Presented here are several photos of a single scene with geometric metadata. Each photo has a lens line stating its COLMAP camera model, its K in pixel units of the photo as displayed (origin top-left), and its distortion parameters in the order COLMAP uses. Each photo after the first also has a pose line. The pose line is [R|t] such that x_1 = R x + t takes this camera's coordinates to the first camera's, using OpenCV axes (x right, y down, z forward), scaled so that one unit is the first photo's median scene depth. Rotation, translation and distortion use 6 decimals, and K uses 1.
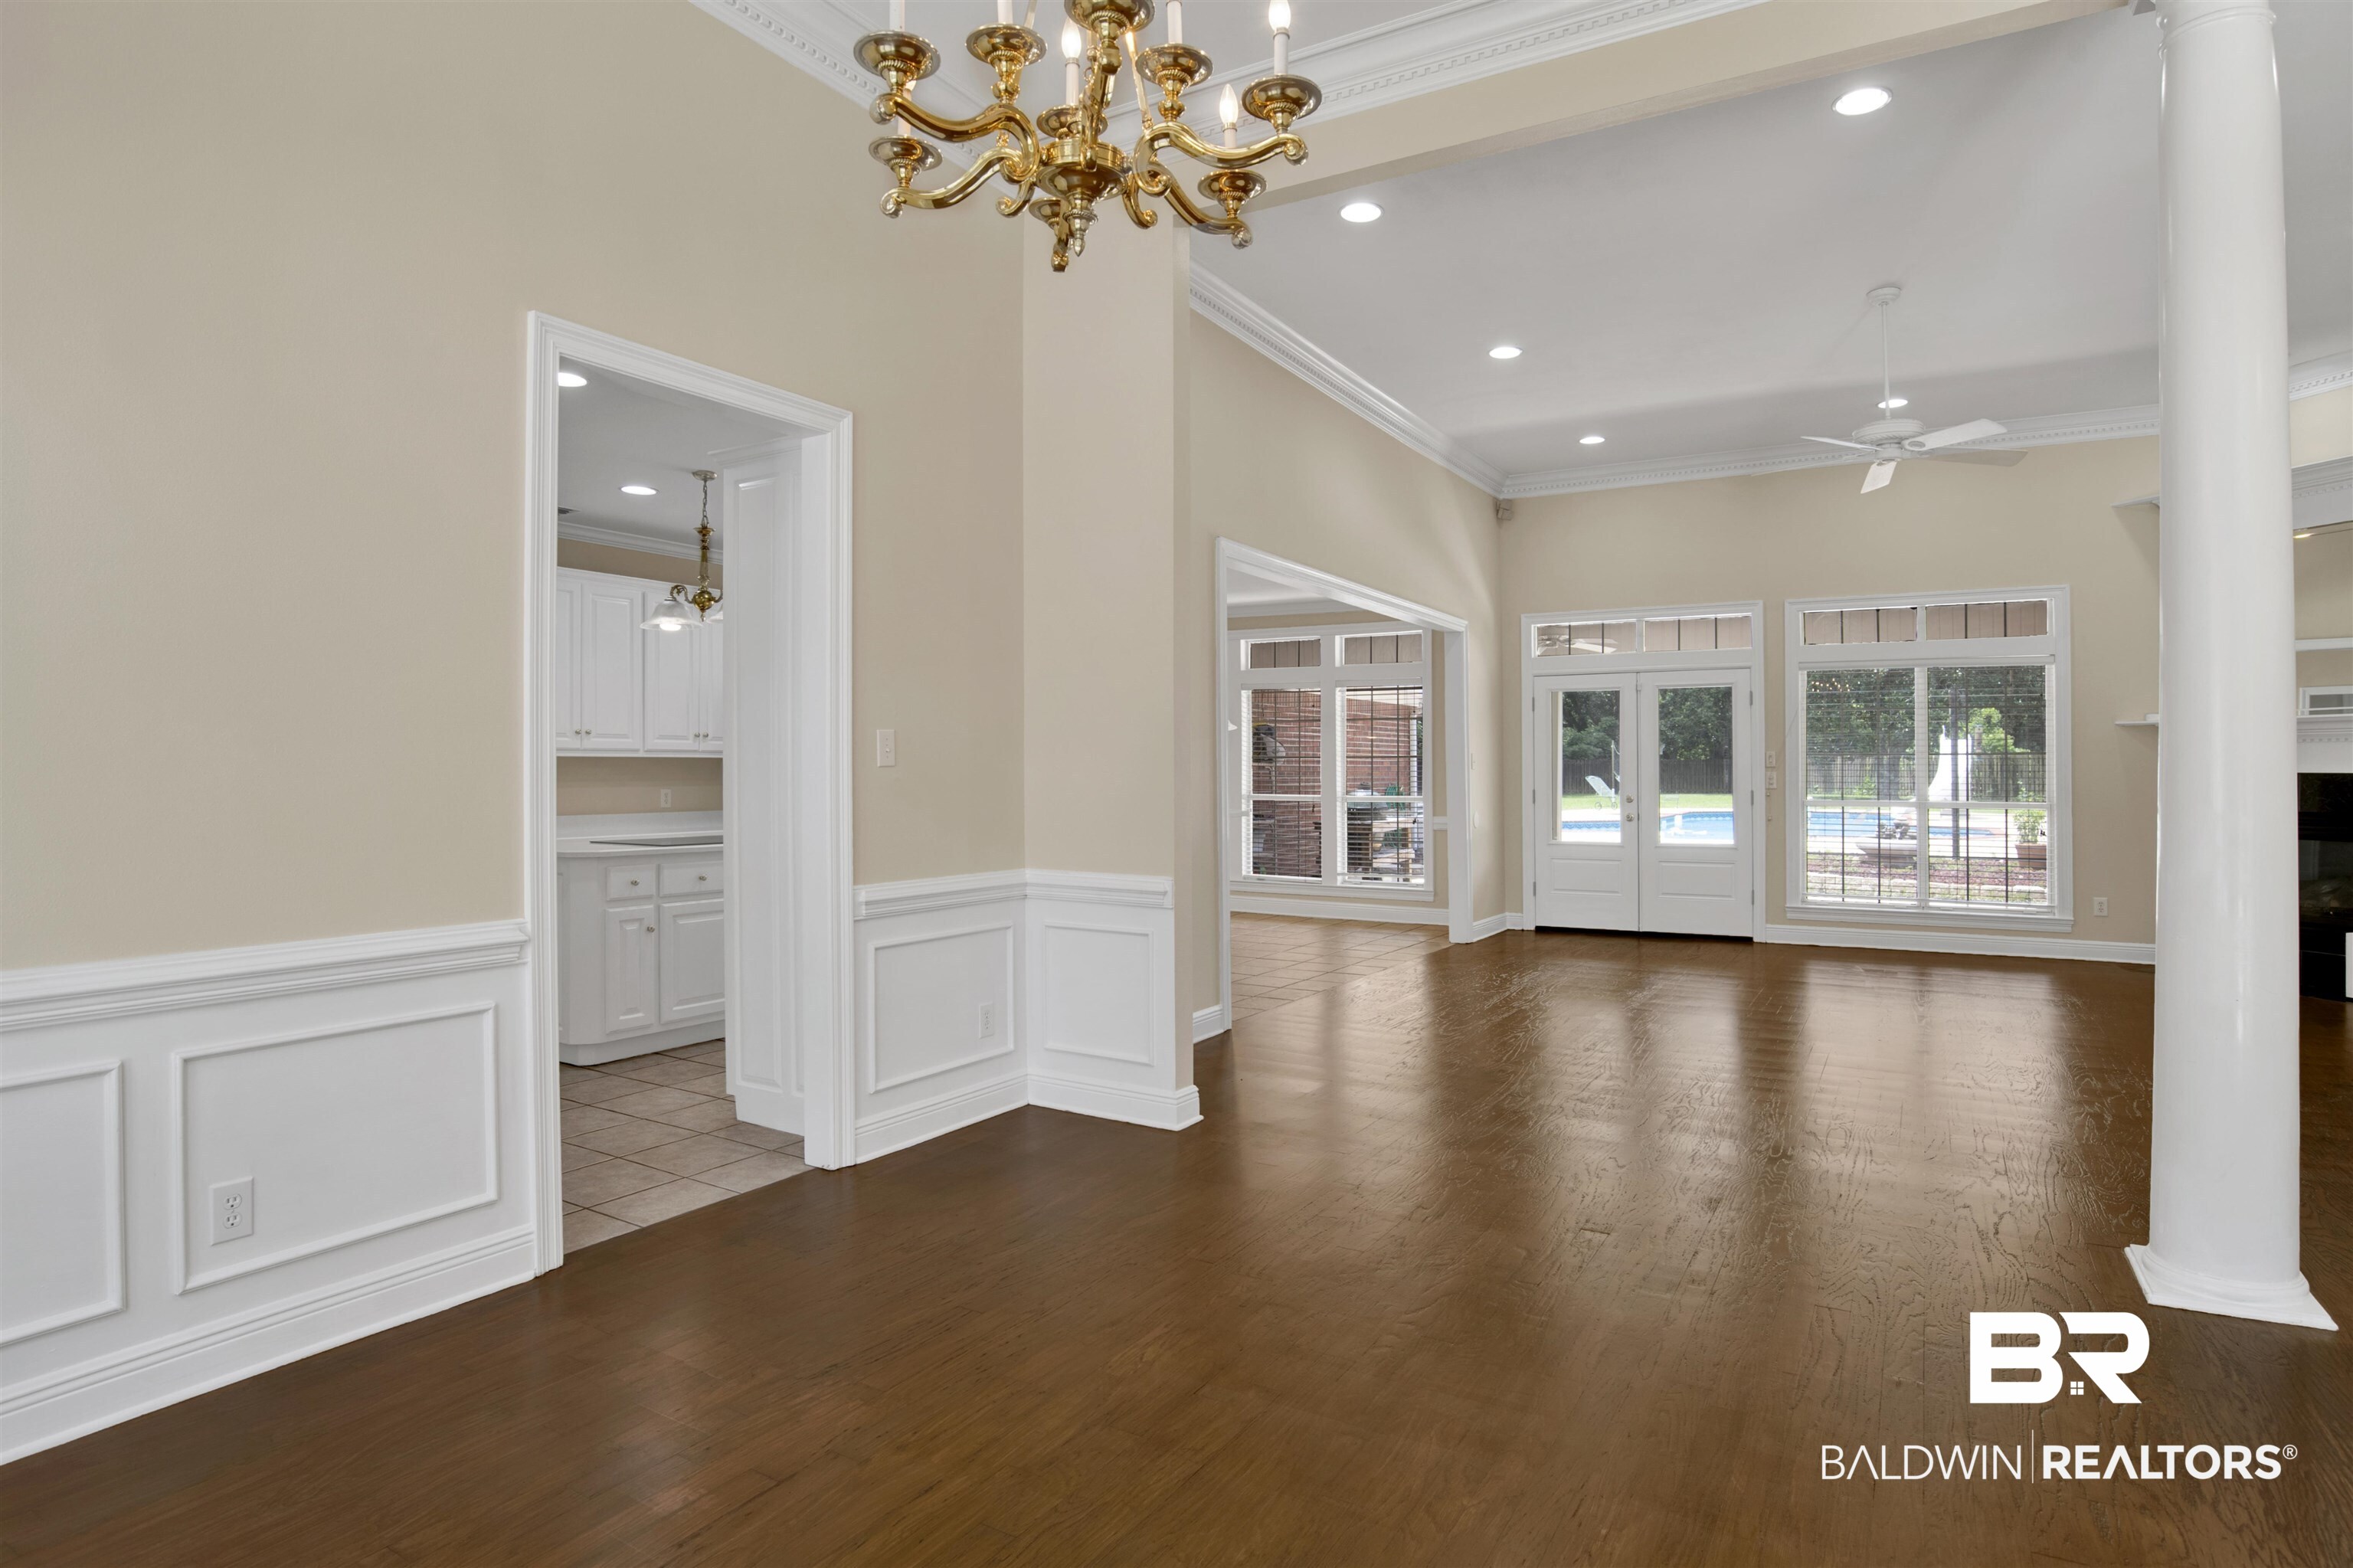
lens RADIAL K [[1263.3, 0, 1223.1], [0, 1263.3, 778.9], [0, 0, 1]] dist [-0.052835, 0.000645]
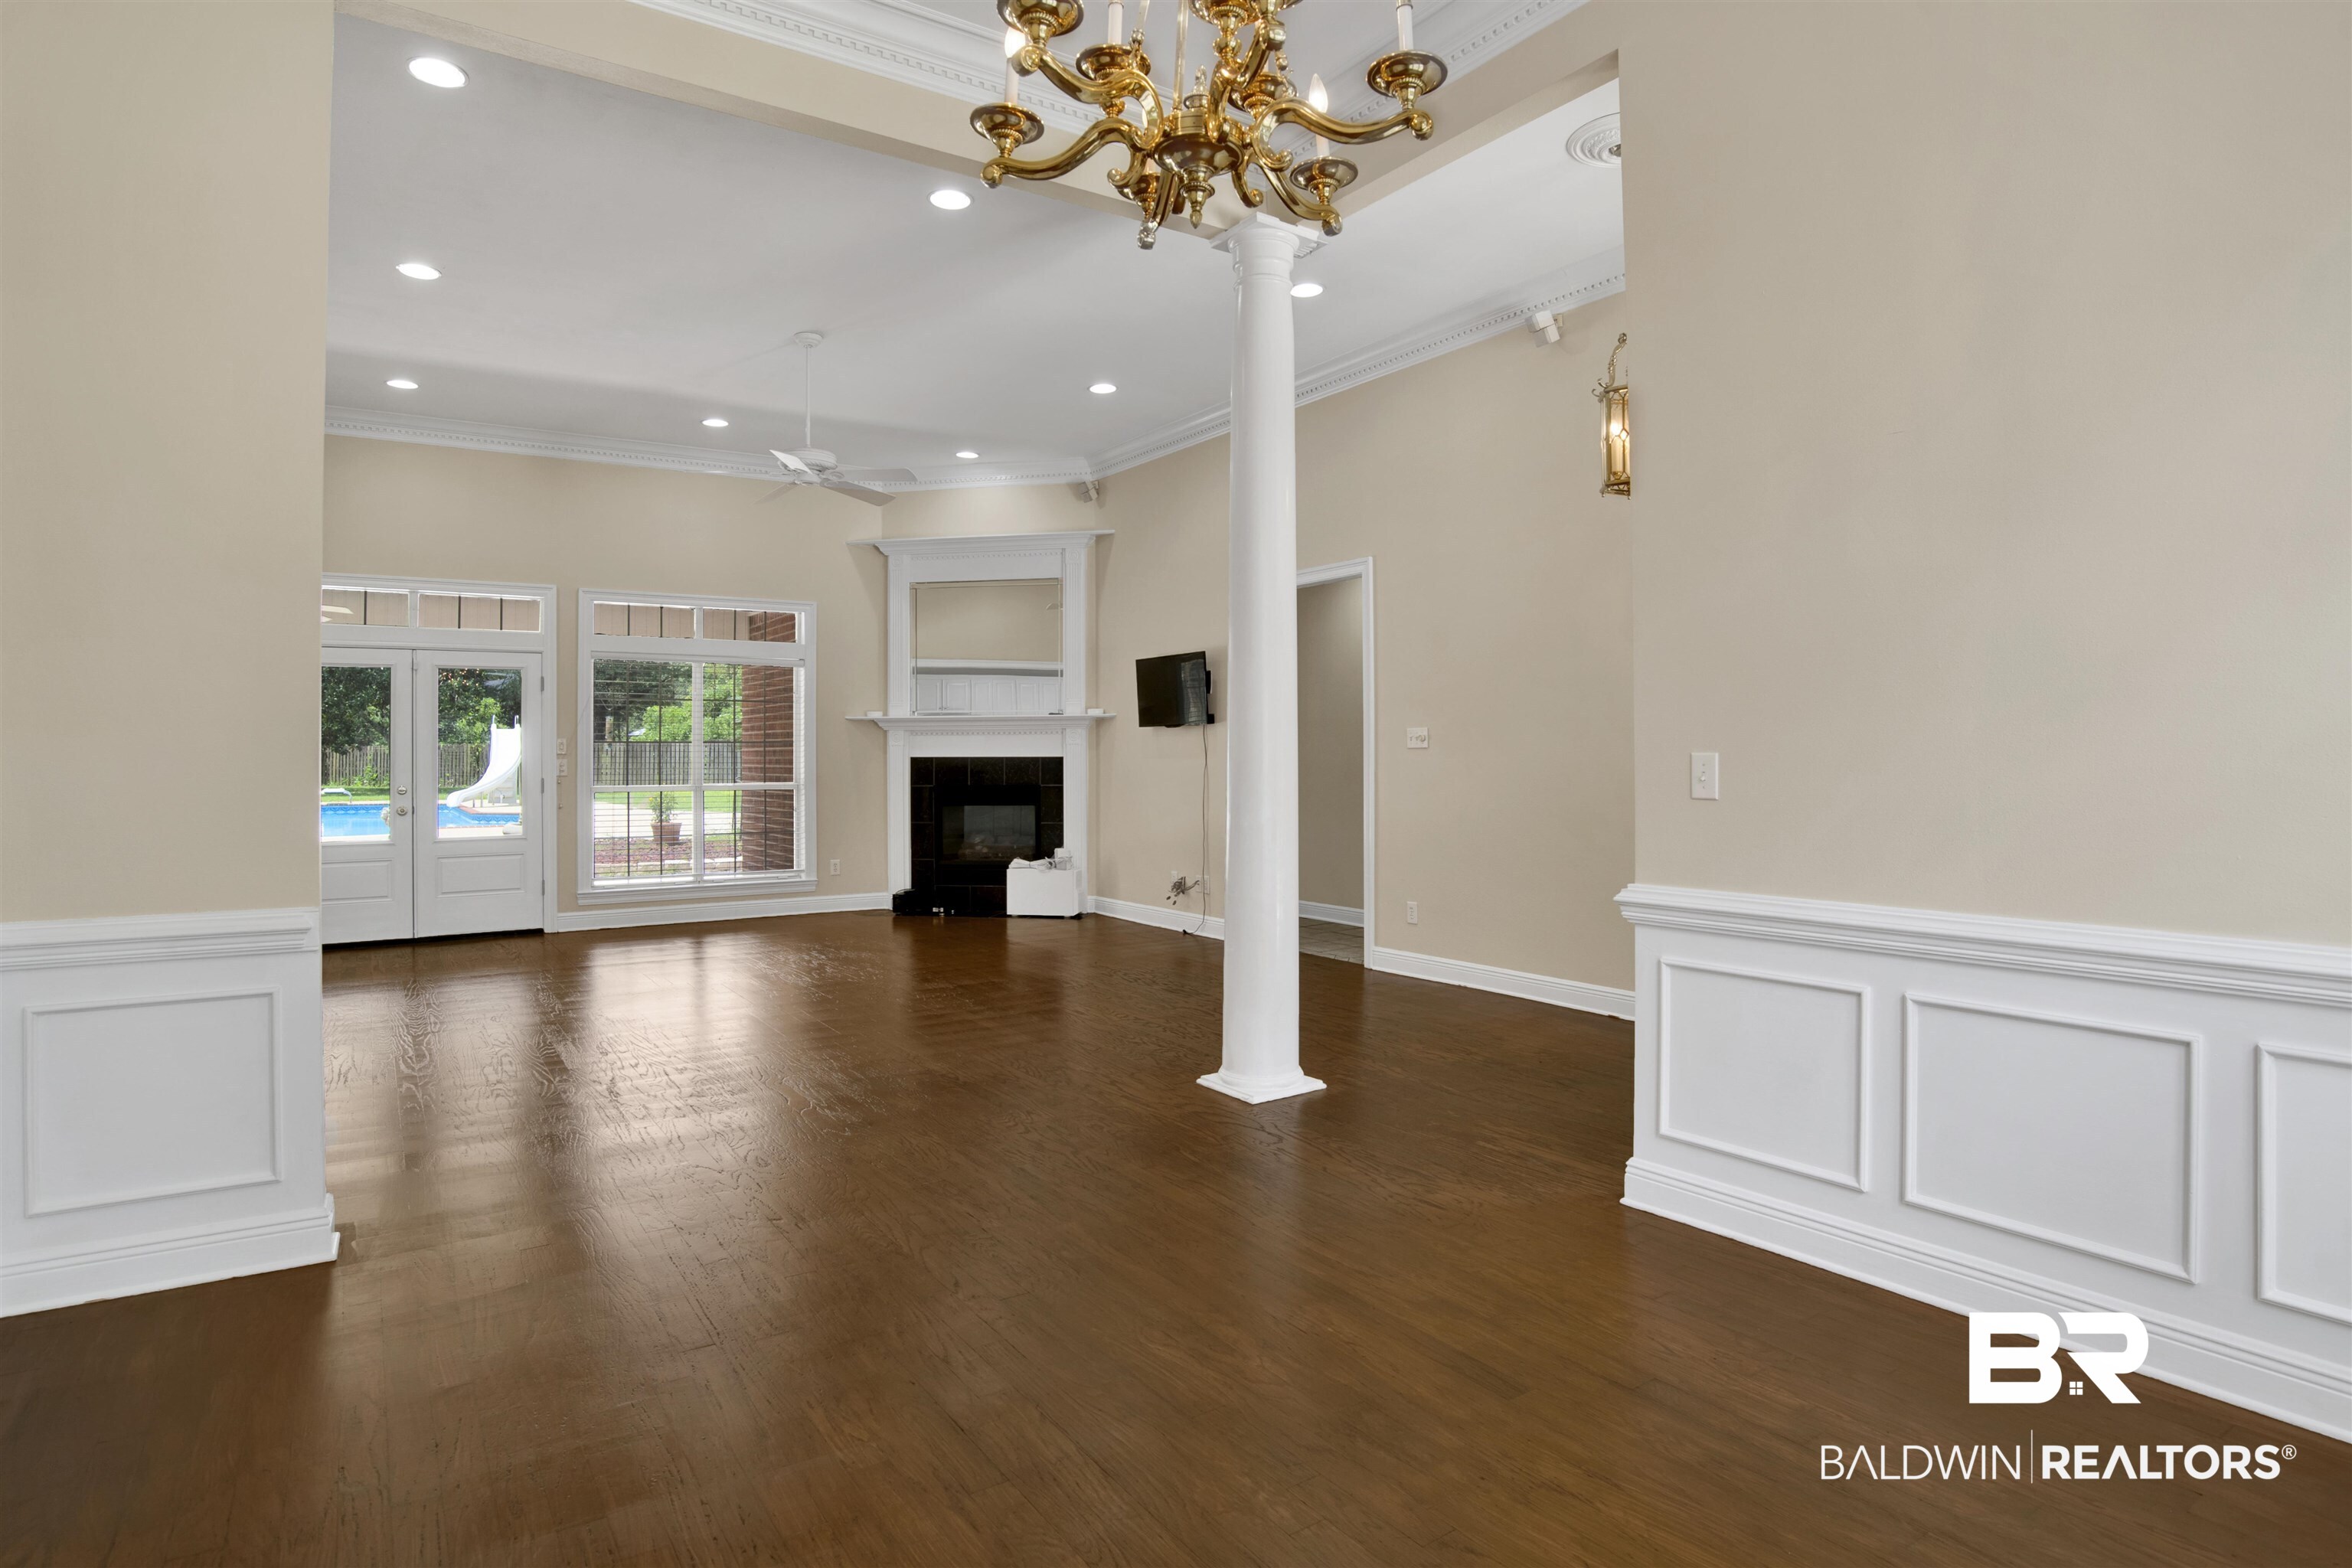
lens RADIAL K [[1236.4, 0, 1183.2], [0, 1236.4, 775.4], [0, 0, 1]] dist [-0.062824, 0.021776]
pose [[0.445923, -0.017756, 0.894895, -0.206225], [0.013035, 0.999826, 0.013343, 0.000238], [-0.894977, 0.005715, 0.446076, 0.122804]]
